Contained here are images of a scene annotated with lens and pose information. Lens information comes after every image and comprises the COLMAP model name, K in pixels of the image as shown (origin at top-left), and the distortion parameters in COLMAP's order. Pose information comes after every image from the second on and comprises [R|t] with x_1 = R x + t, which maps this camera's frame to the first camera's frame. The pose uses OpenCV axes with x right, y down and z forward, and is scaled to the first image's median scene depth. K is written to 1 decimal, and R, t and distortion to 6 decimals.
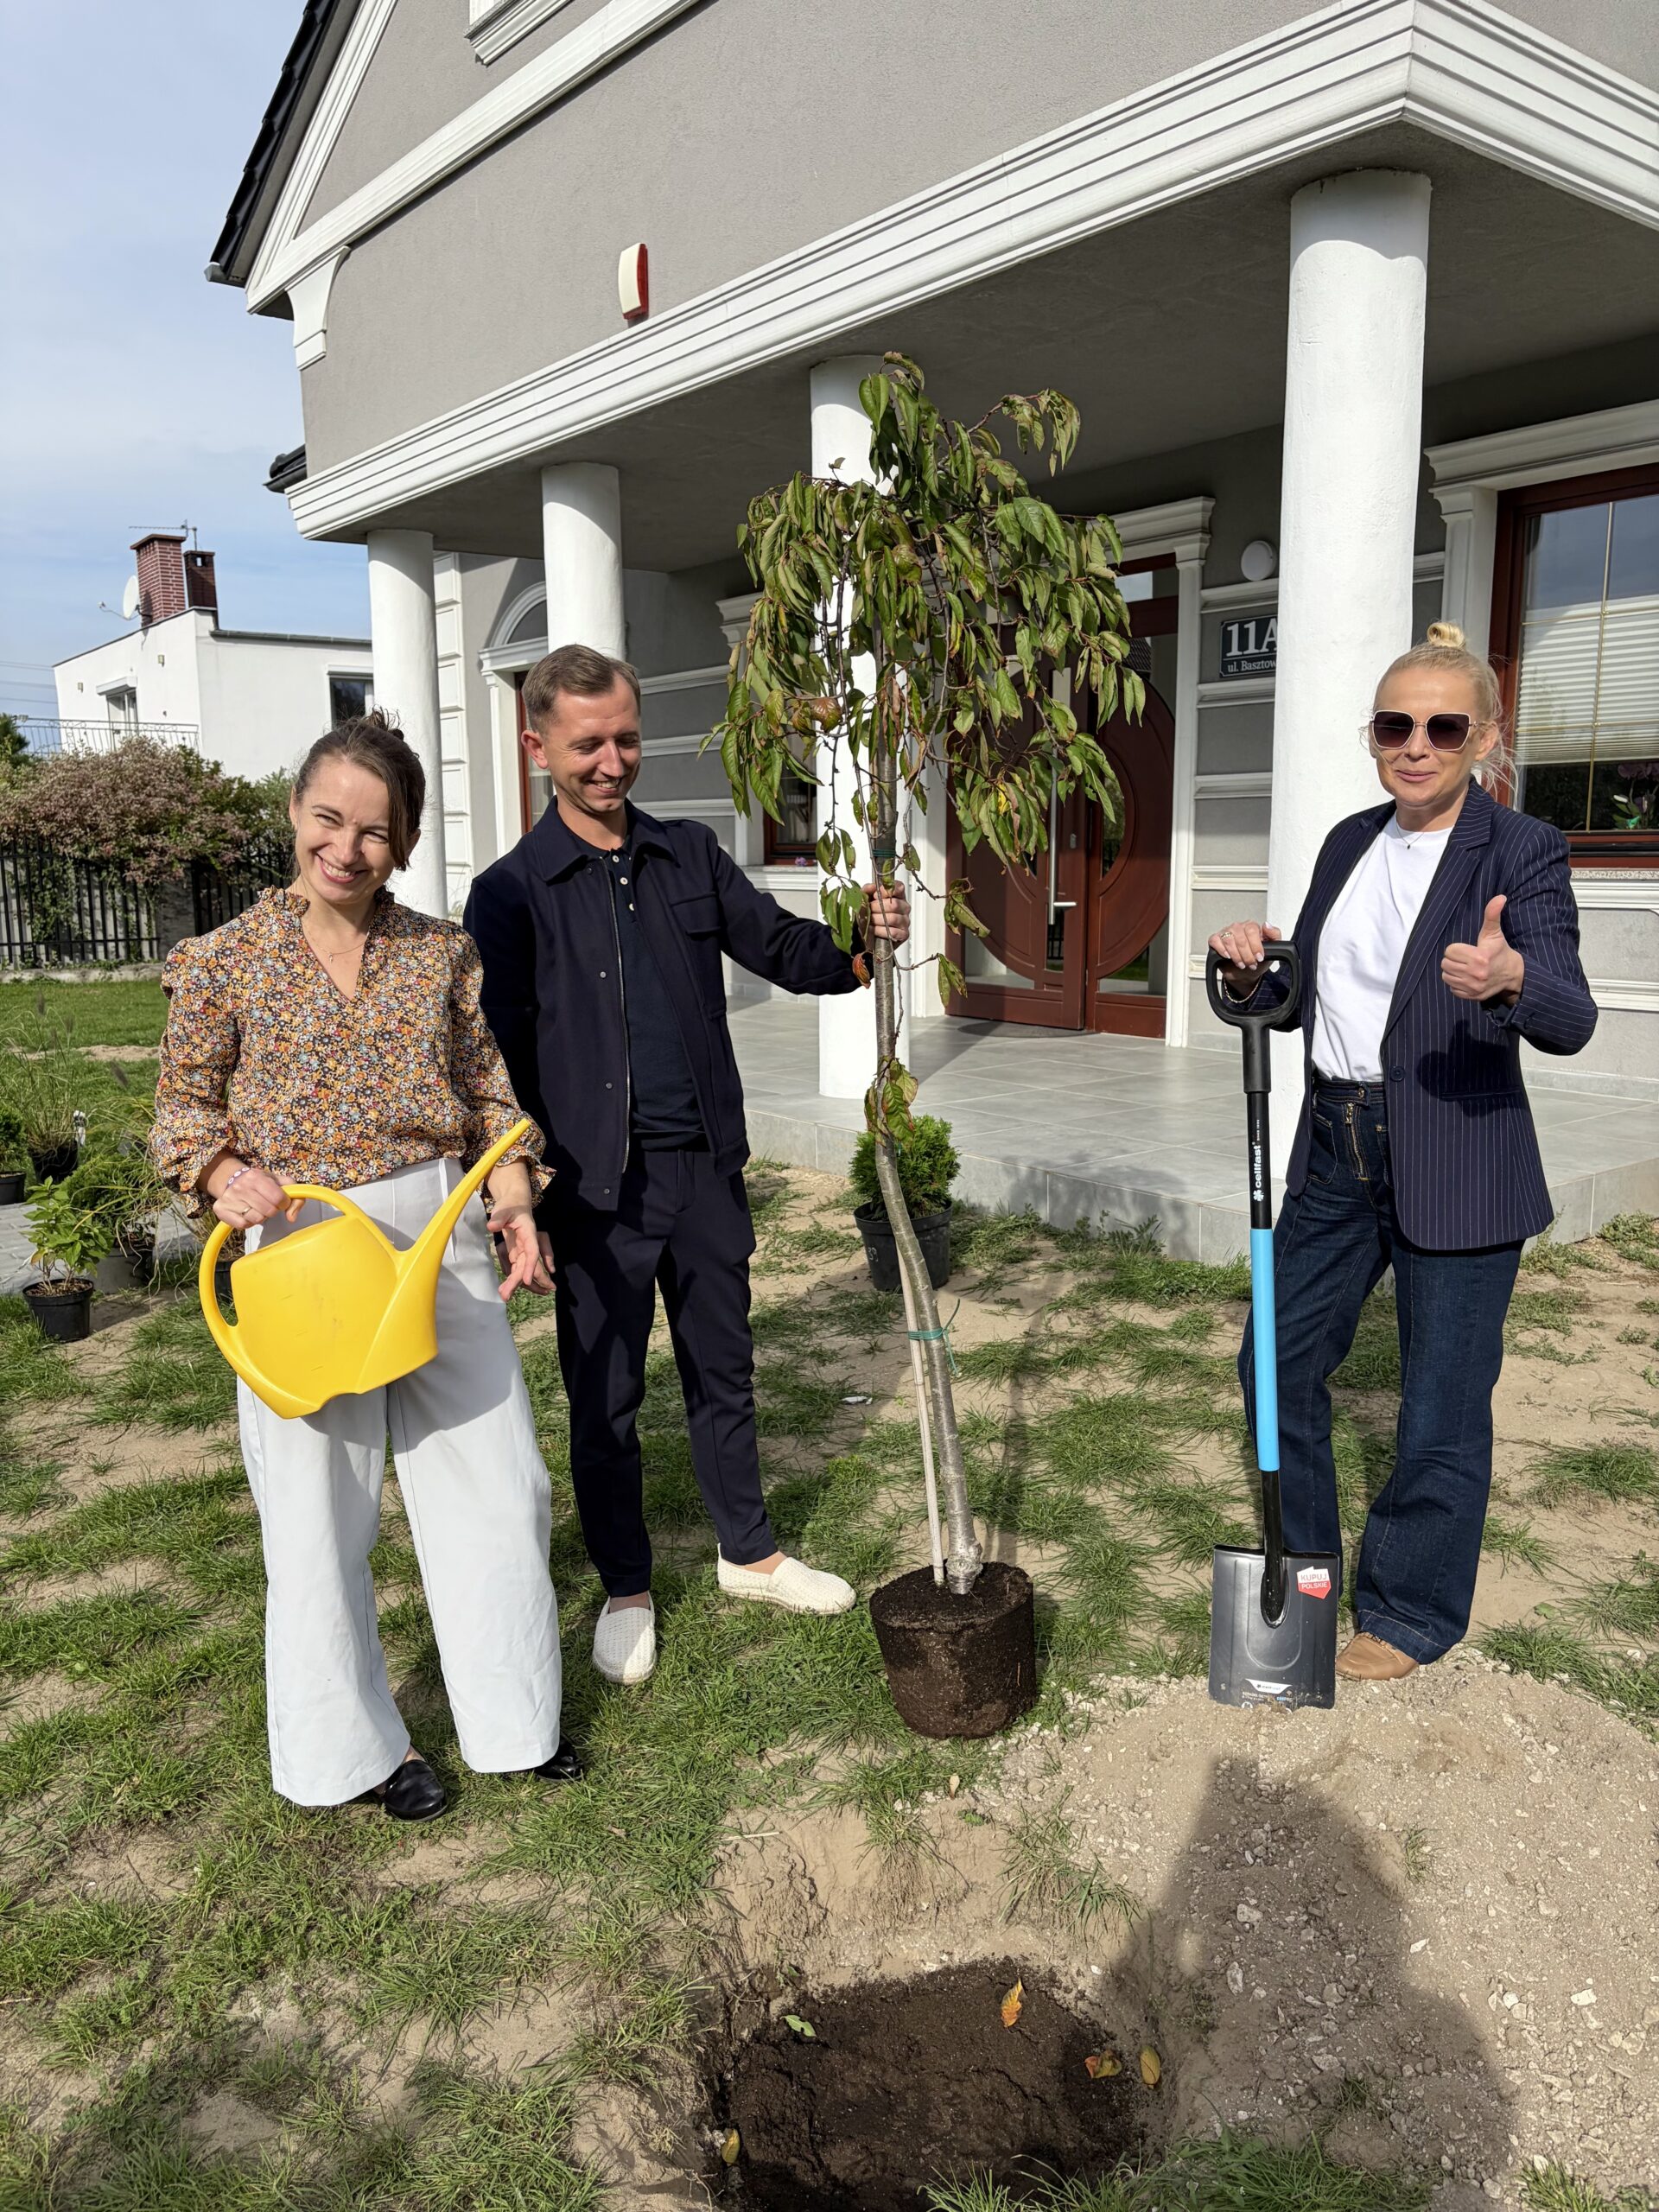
lens RADIAL K [[1656.5, 0, 818.4], [0, 1656.5, 1109.0], [0, 0, 1]] dist [0.044139, -0.056798]
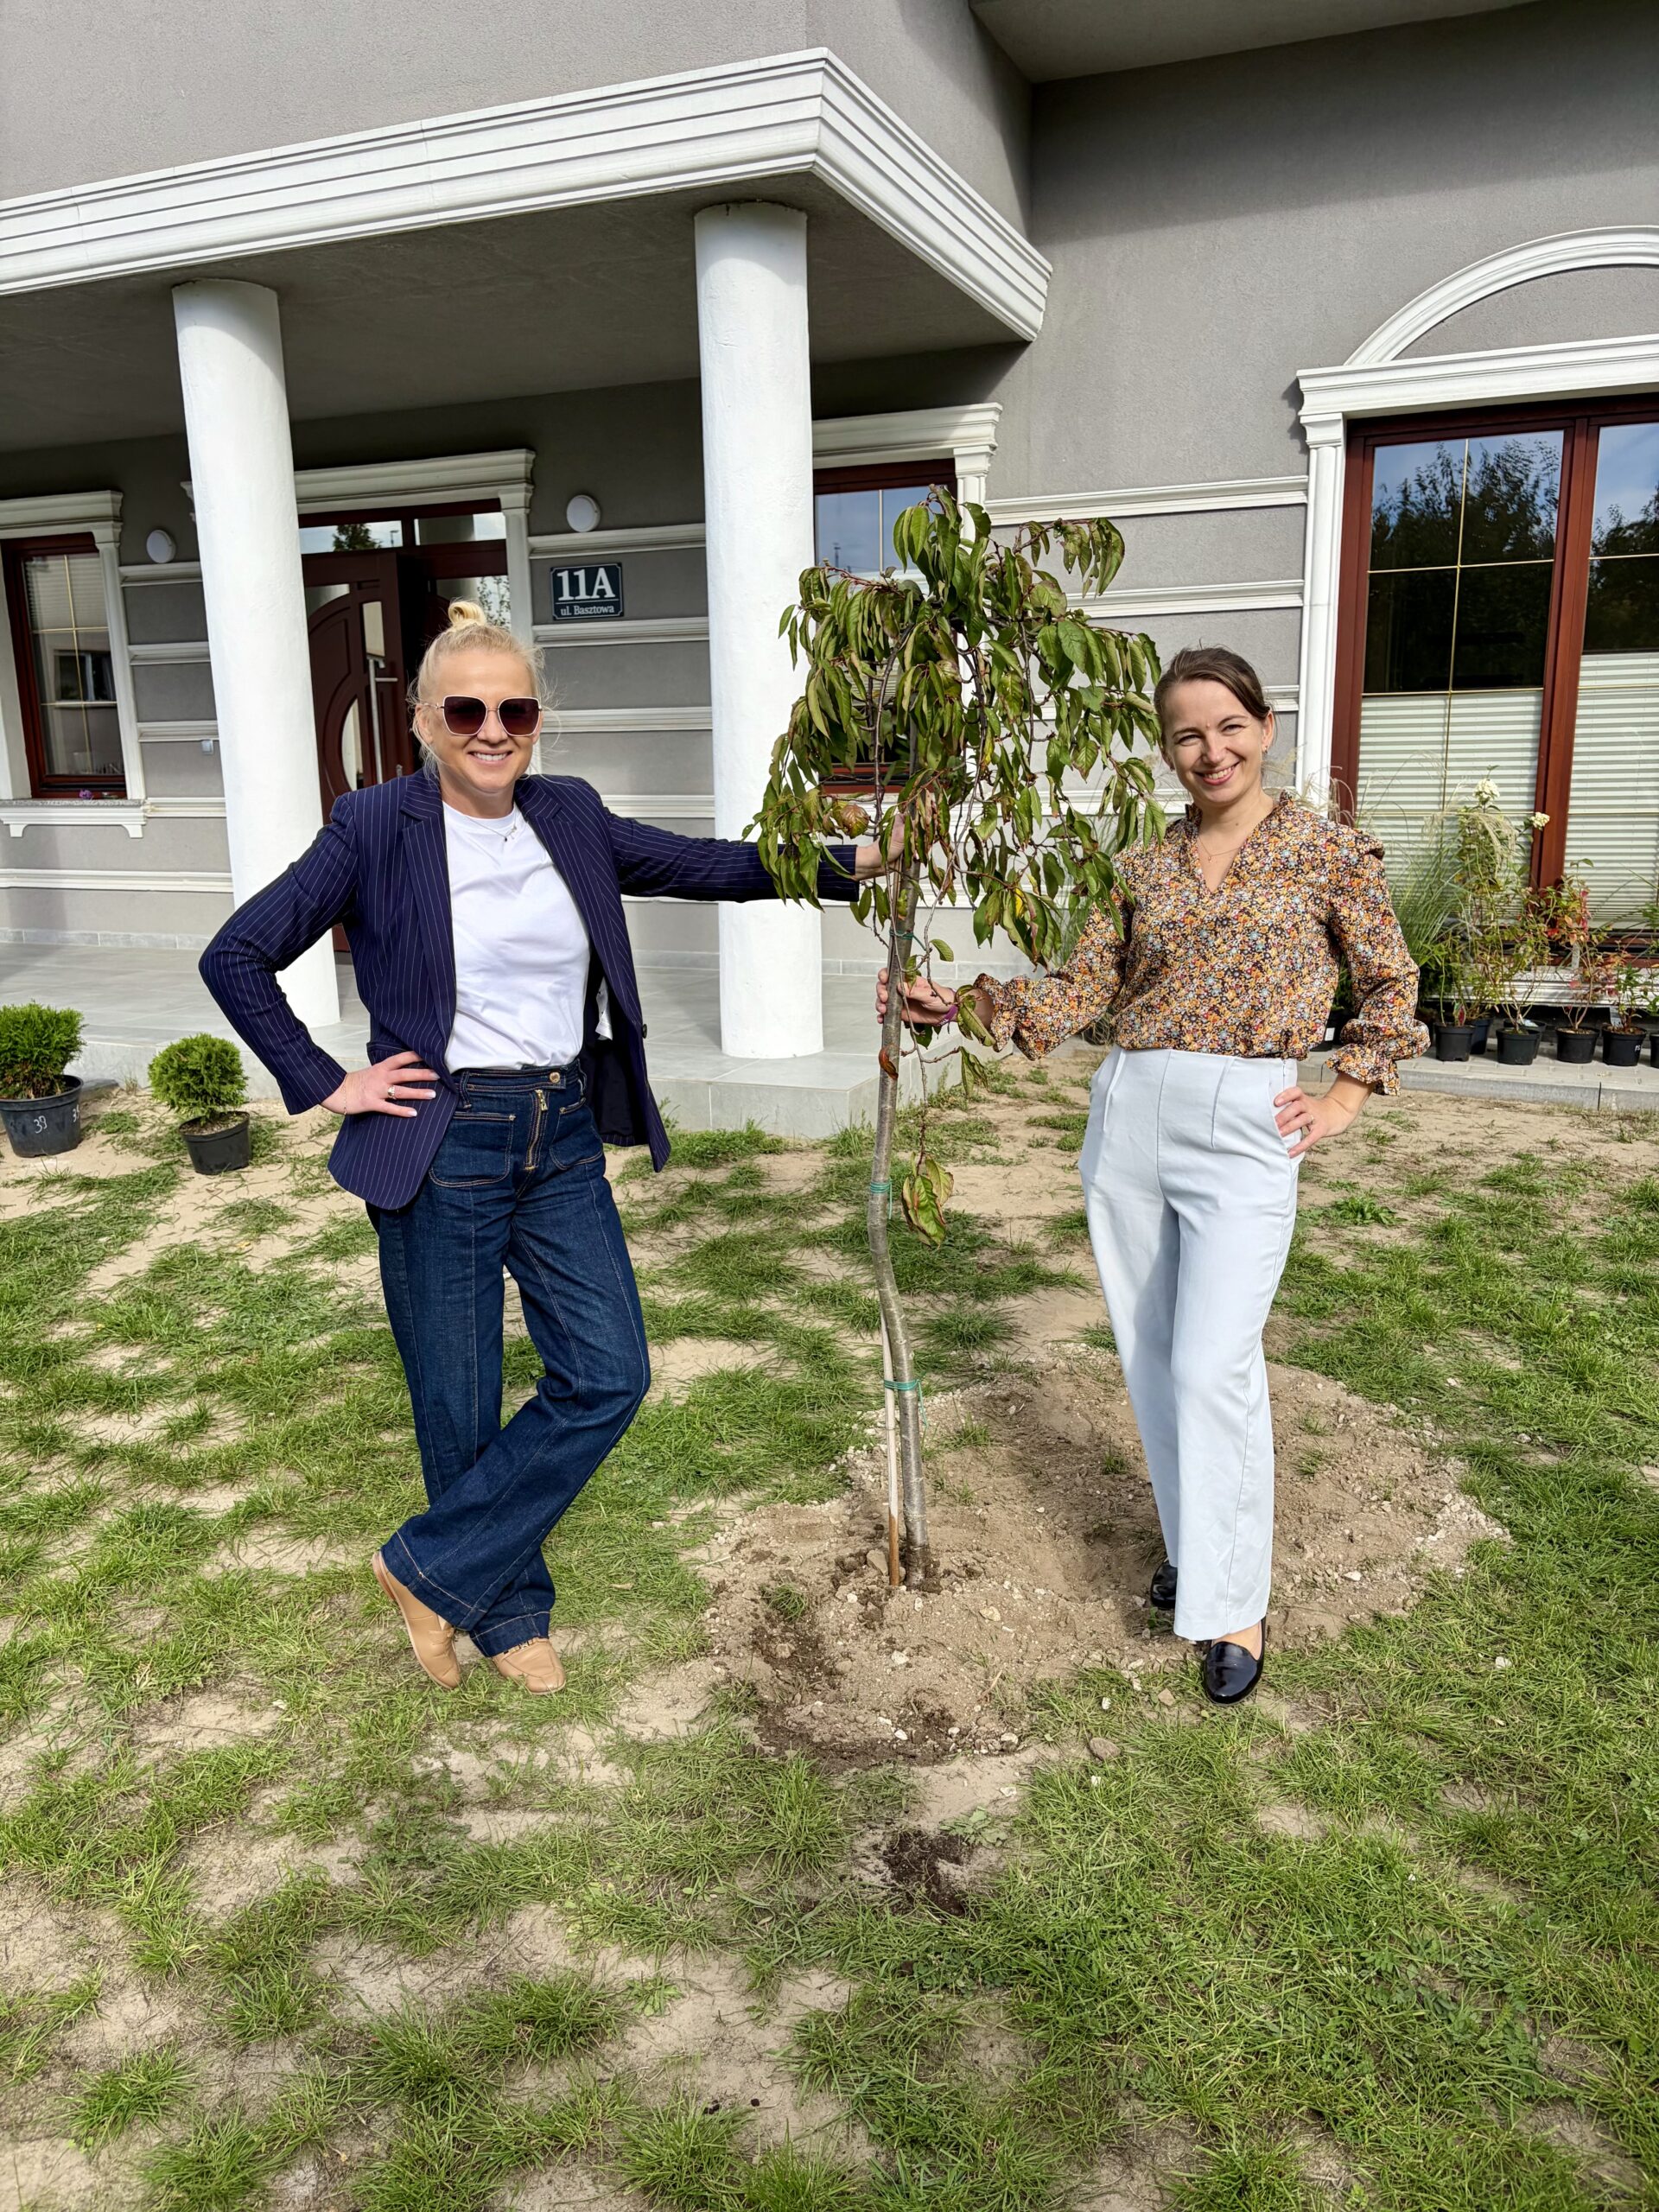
lens RADIAL K [[1656.5, 0, 833.8], [0, 1656.5, 1126.8], [0, 0, 1]] dist [0.044139, -0.056798]
pose [[0.867793, -0.112294, 0.484072, -0.263943], [0.087455, 0.993440, 0.073676, 0.009692], [-0.489170, -0.021601, 0.871921, -0.073354]]
